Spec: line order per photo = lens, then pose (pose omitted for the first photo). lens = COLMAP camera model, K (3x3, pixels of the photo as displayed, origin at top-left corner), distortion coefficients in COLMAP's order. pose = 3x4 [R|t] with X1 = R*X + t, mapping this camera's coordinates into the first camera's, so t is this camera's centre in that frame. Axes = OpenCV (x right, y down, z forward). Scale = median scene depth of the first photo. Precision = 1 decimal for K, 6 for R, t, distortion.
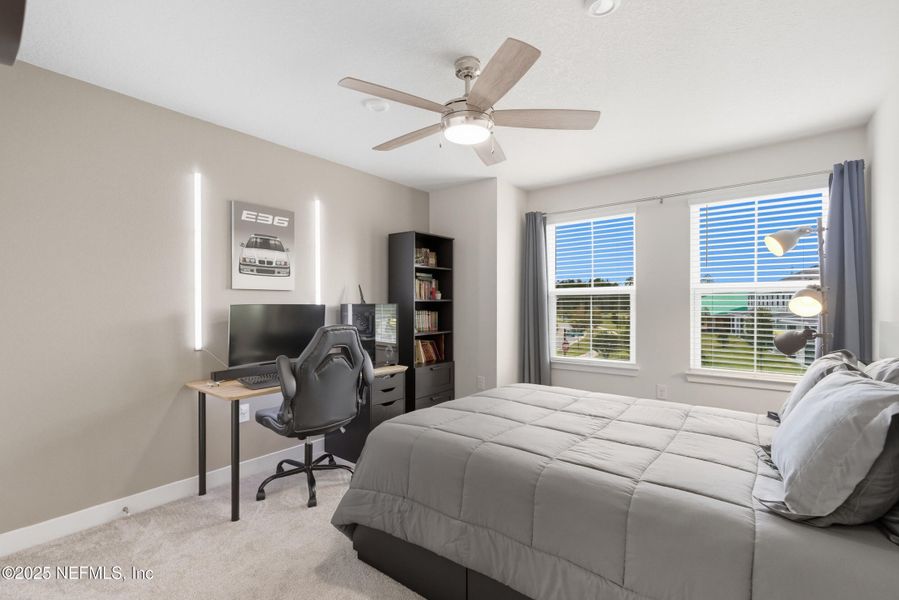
lens RADIAL K [[404.3, 0, 449.5], [0, 404.3, 300.0], [0, 0, 1]] dist [-0.001552, -0.000078]
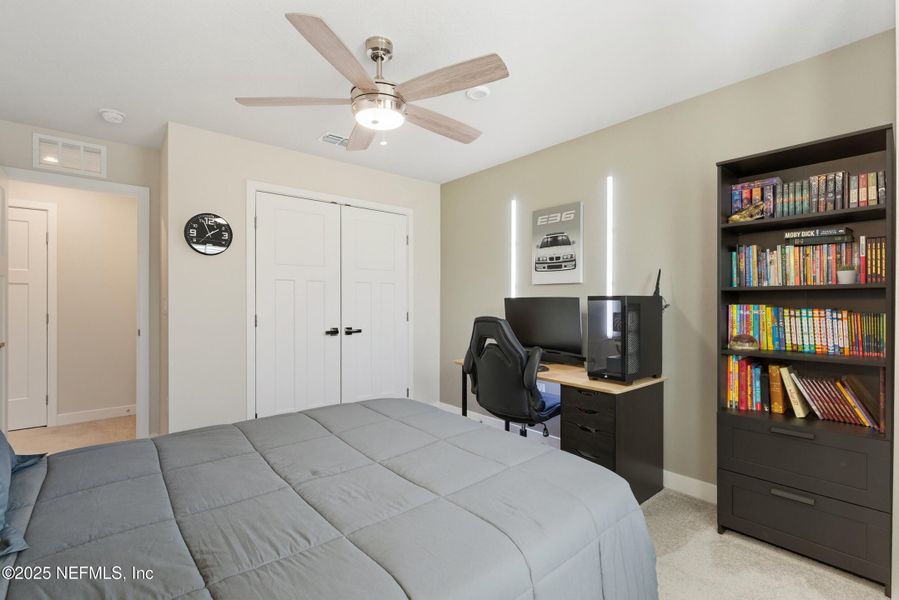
lens RADIAL K [[404.3, 0, 449.5], [0, 404.3, 300.0], [0, 0, 1]] dist [-0.001552, -0.000078]
pose [[-0.191967, -0.000081, -0.981401, 0.647712], [0.011552, 0.999931, -0.002342, 0.016674], [0.981333, -0.011787, -0.191953, 0.916263]]
